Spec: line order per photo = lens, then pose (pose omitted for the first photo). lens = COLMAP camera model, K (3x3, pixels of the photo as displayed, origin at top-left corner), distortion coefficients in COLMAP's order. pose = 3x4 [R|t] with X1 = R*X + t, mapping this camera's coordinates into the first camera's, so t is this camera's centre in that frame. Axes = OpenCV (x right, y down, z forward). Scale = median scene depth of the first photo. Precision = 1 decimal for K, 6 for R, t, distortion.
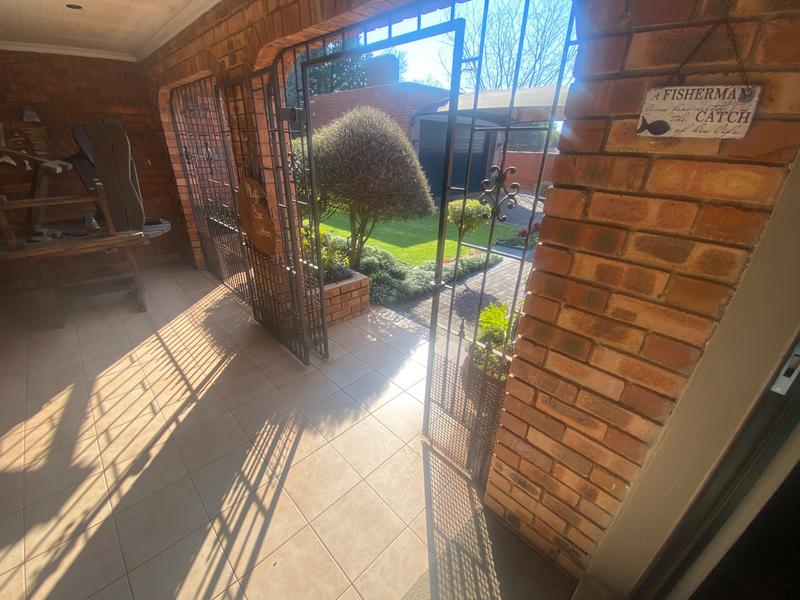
lens RADIAL K [[328.8, 0, 400.4], [0, 328.8, 301.6], [0, 0, 1]] dist [-0.013246, -0.002157]
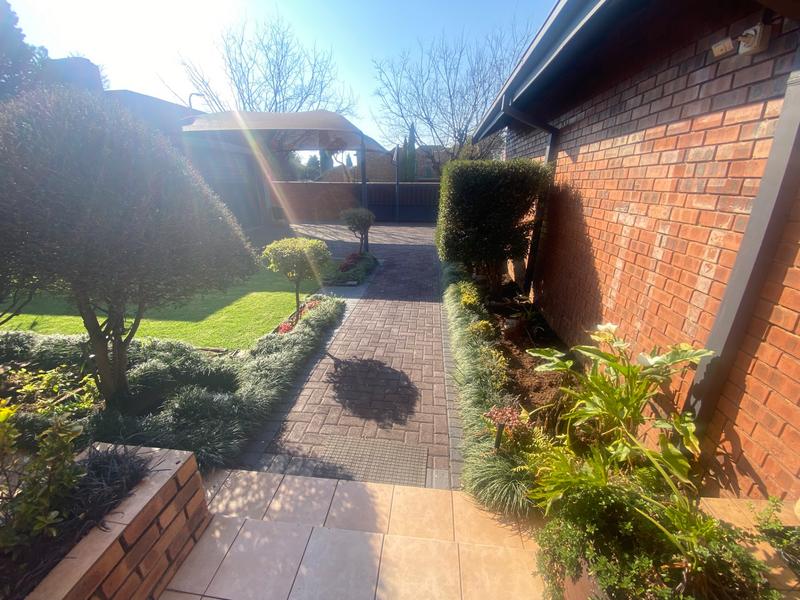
lens RADIAL K [[328.8, 0, 401.9], [0, 328.8, 295.9], [0, 0, 1]] dist [-0.013246, -0.002157]
pose [[0.772950, -0.233266, 0.590030, -0.057672], [0.290966, 0.956729, -0.002931, -0.116318], [-0.563815, 0.173944, 0.807376, 0.314334]]
